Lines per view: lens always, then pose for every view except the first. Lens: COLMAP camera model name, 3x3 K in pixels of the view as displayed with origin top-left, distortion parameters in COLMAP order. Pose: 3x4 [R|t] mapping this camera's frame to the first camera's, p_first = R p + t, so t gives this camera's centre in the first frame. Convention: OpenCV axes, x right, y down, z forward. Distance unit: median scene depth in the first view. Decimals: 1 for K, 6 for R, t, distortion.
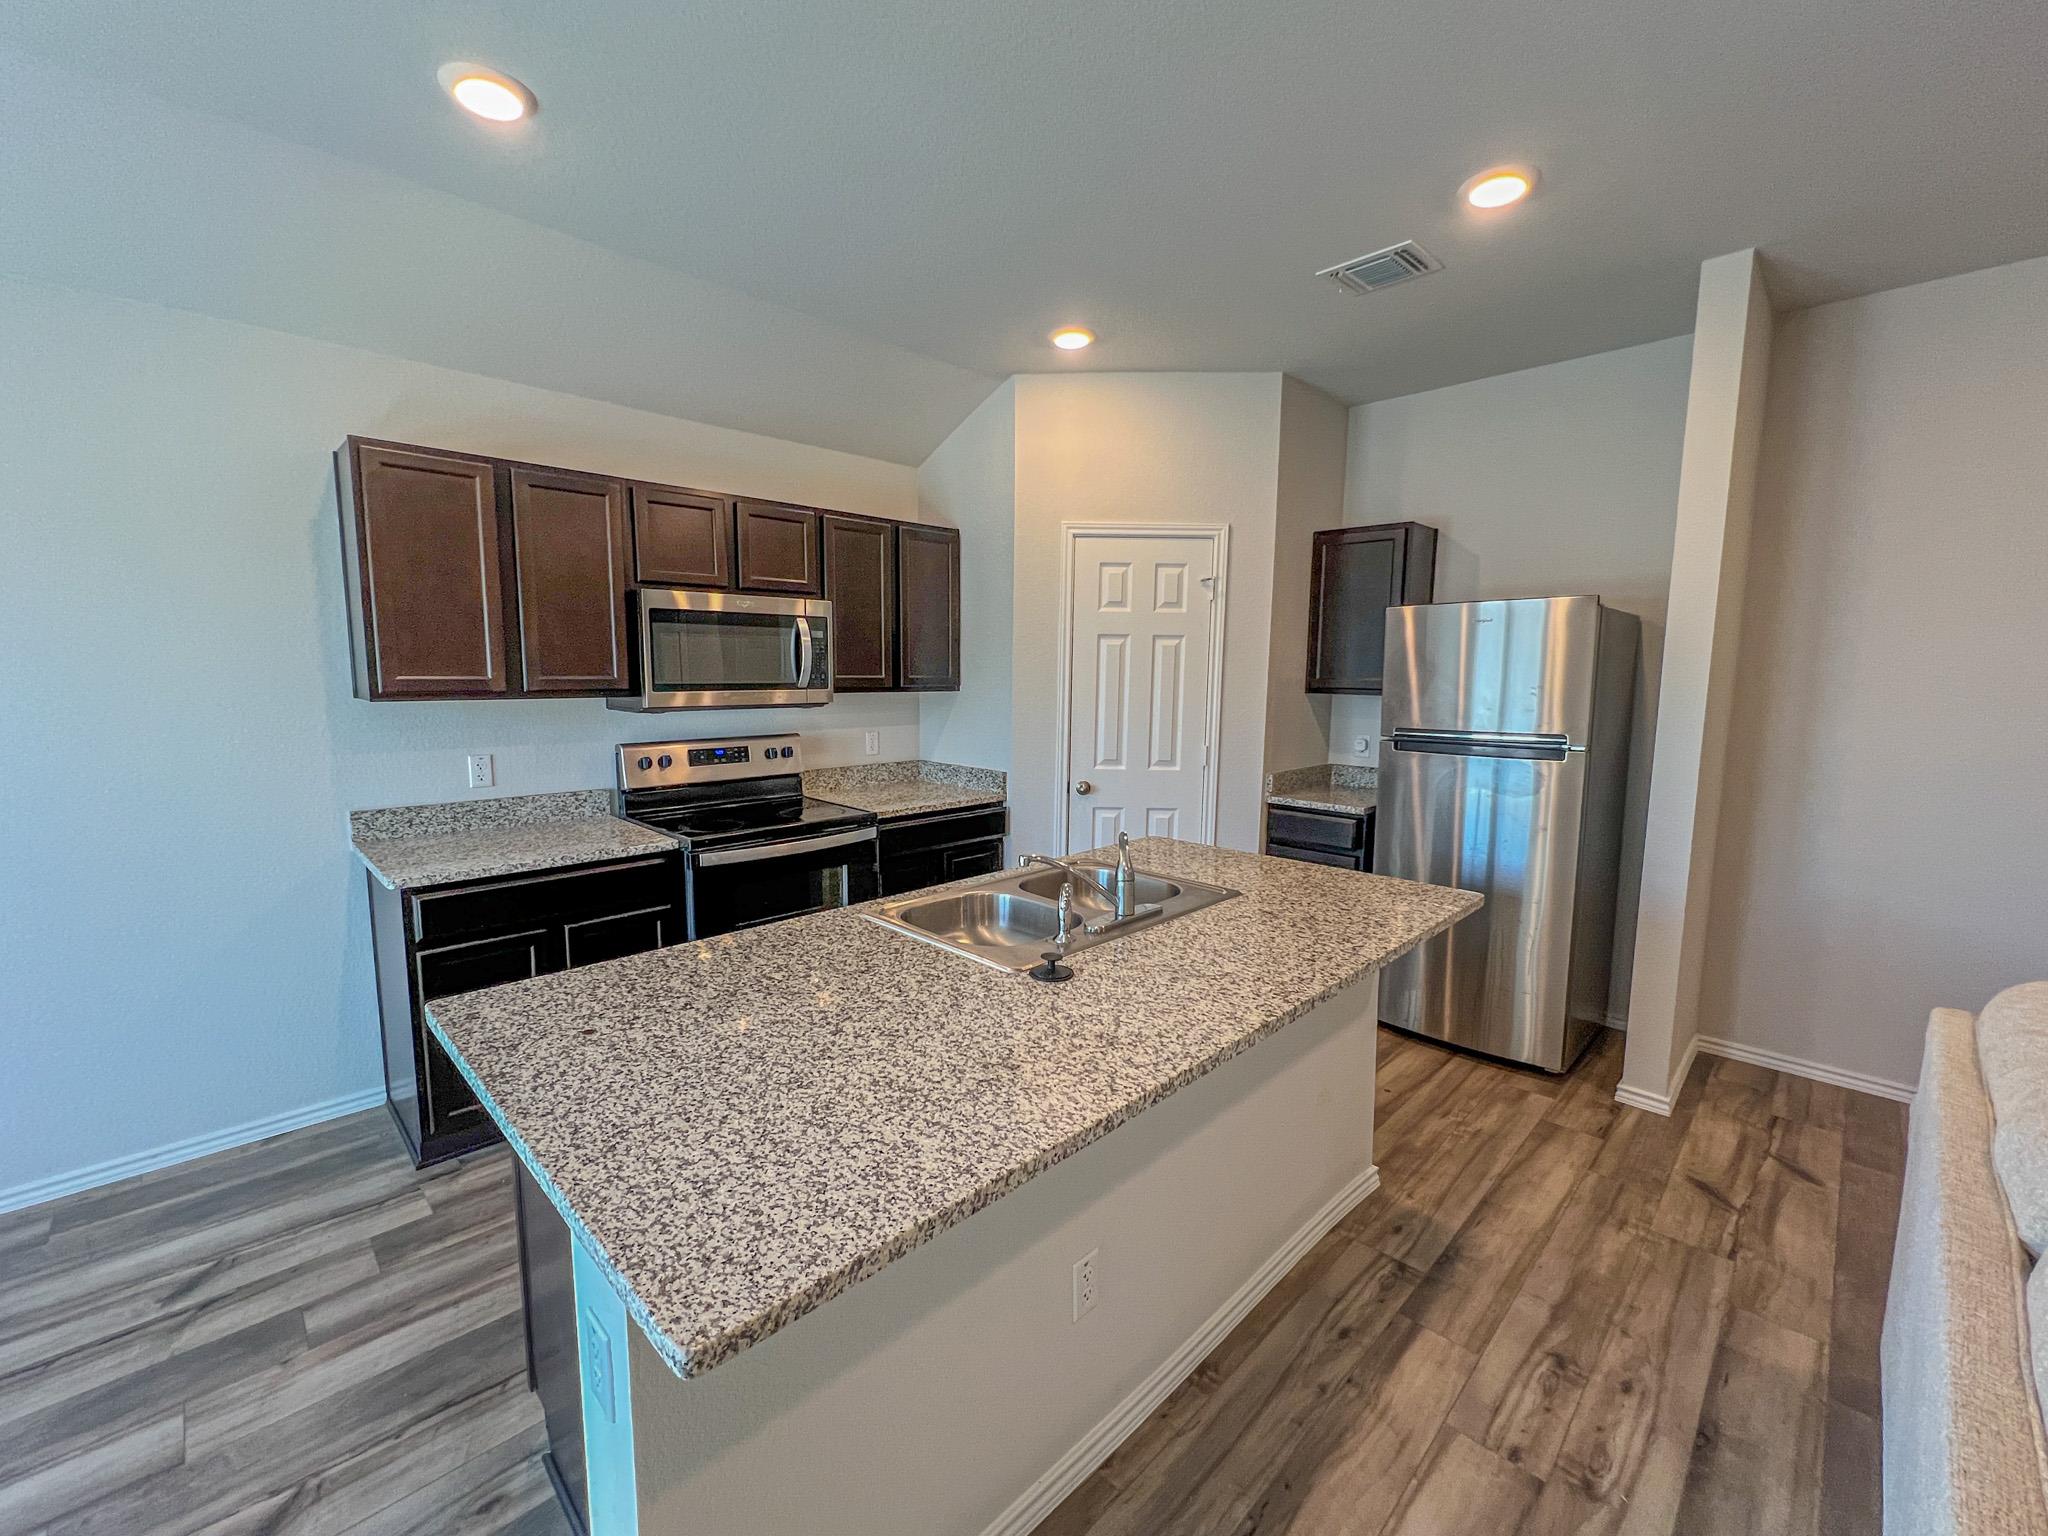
lens RADIAL K [[843.2, 0, 1015.4], [0, 843.2, 766.3], [0, 0, 1]] dist [-0.000665, -0.000558]
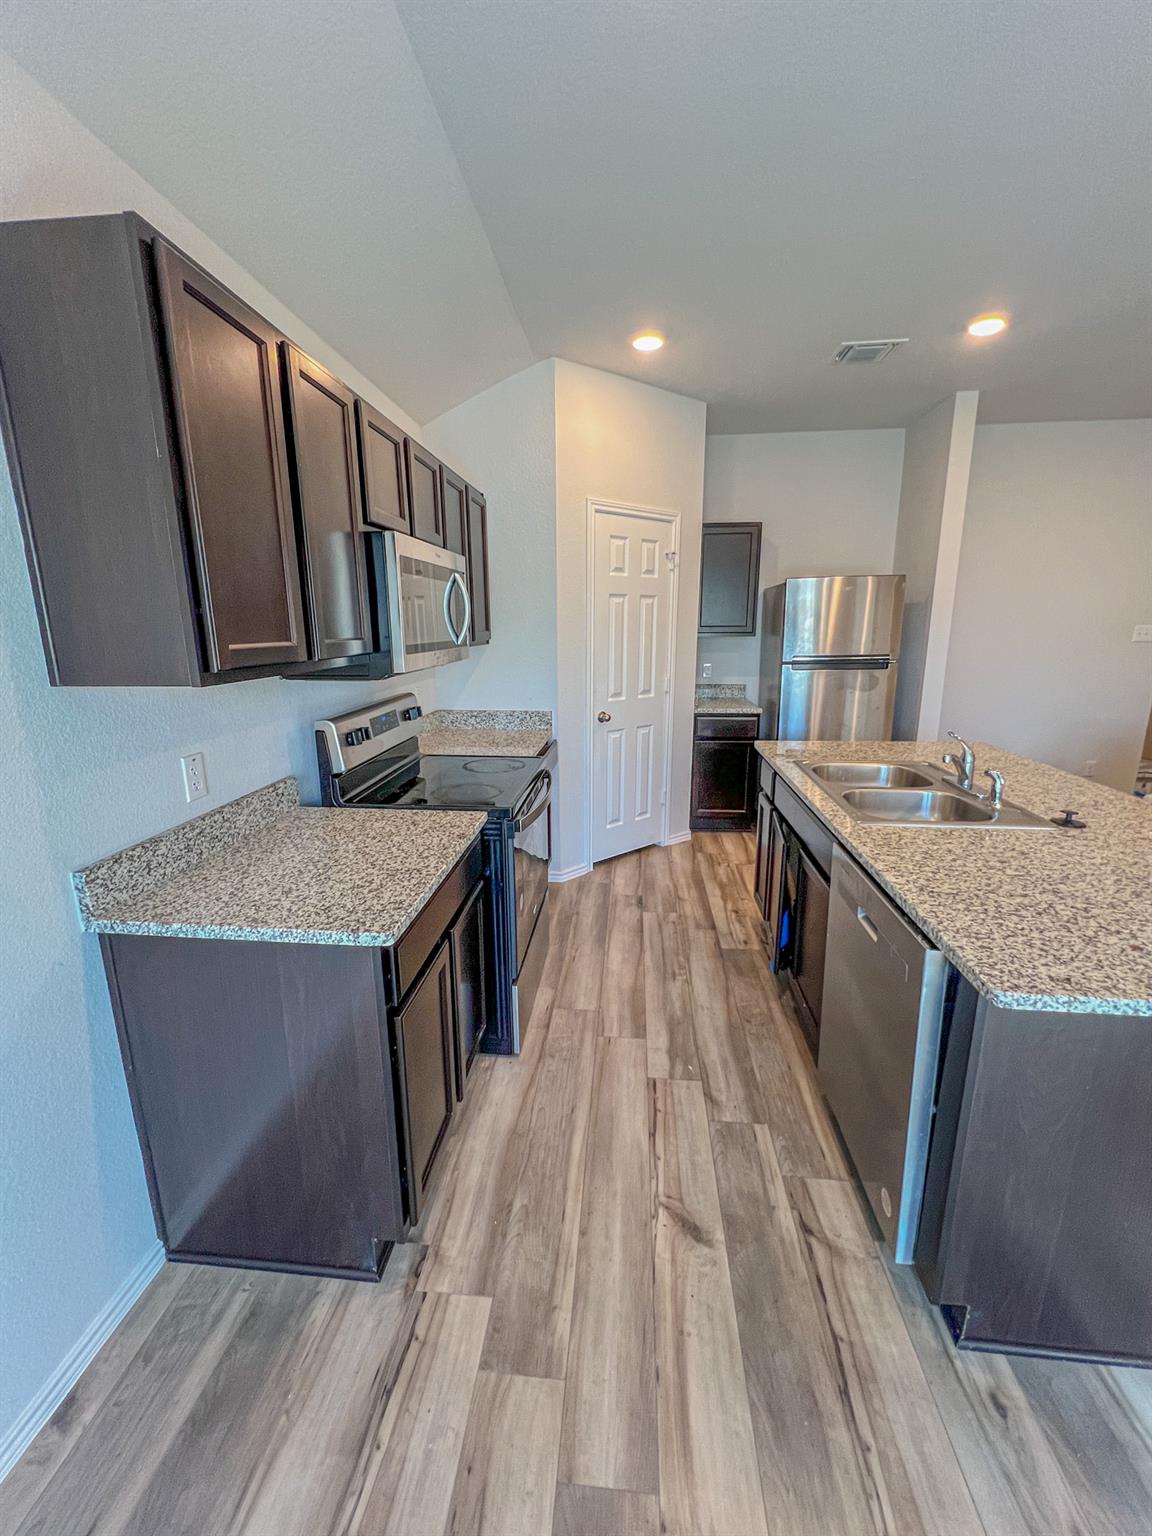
lens RADIAL K [[621.6, 0, 574.4], [0, 621.6, 761.6], [0, 0, 1]] dist [-0.001251, 0.000437]
pose [[0.769969, -0.154423, 0.619113, -0.927539], [0.089660, 0.986831, 0.134635, -0.064730], [-0.631751, -0.048155, 0.773674, 0.502332]]
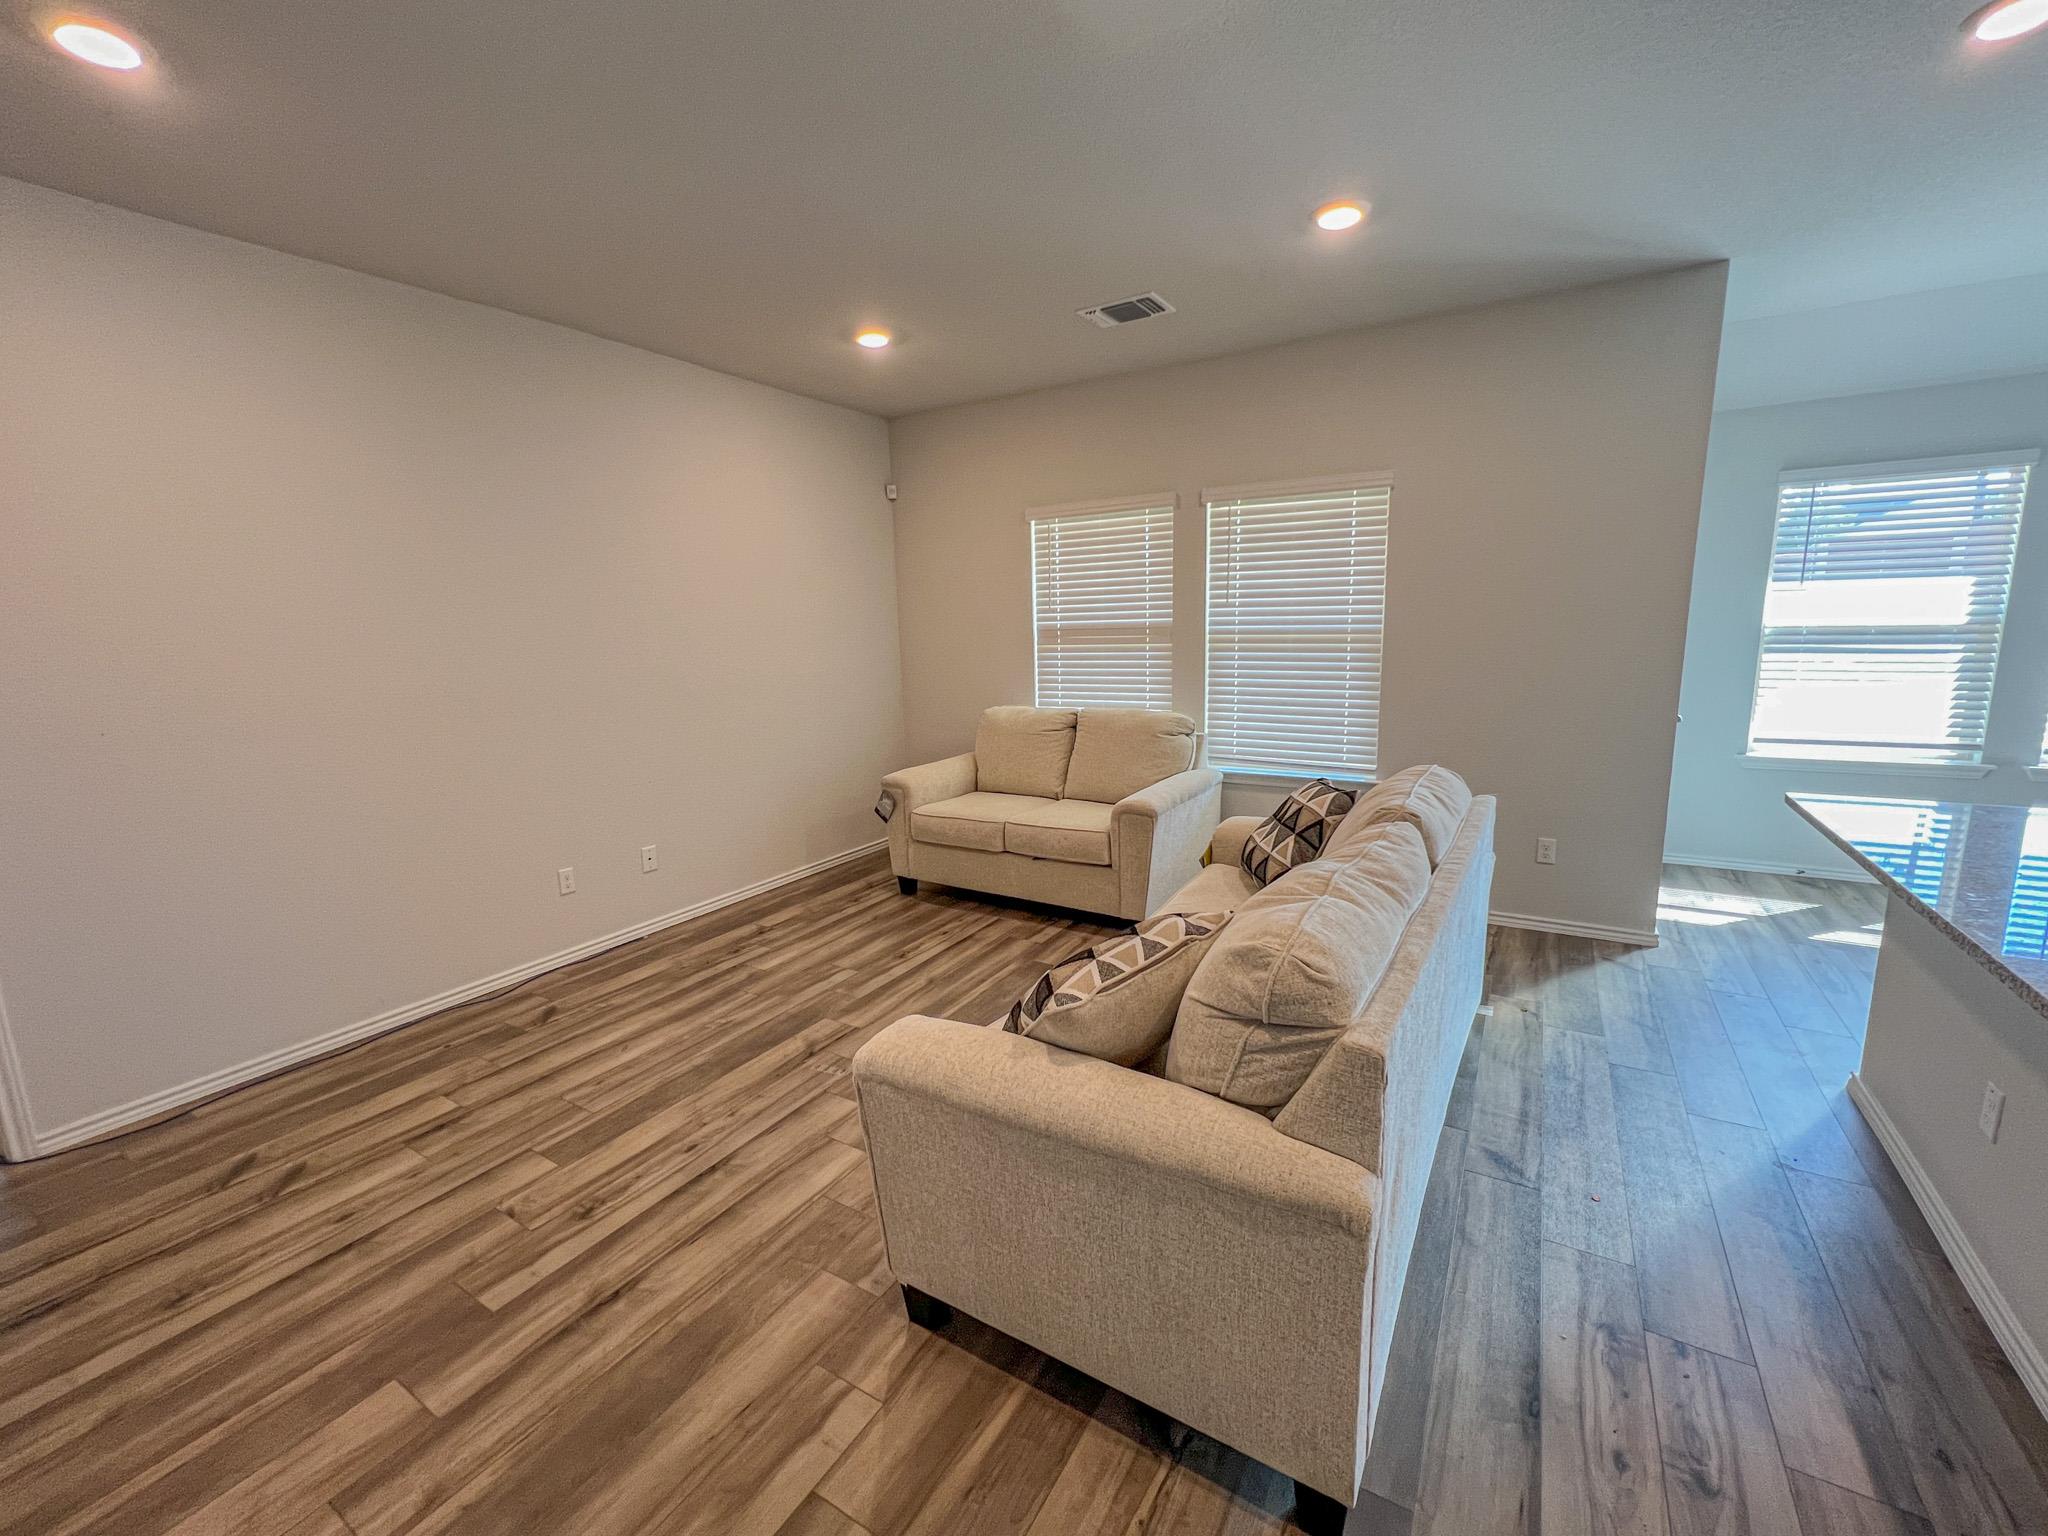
lens RADIAL K [[828.8, 0, 1029.0], [0, 828.8, 775.8], [0, 0, 1]] dist [-0.001251, 0.000437]
pose [[-0.970509, 0.063404, -0.232578, 1.061017], [-0.008454, 0.955247, 0.295689, -0.108560], [0.240917, 0.288935, -0.926540, 1.047072]]
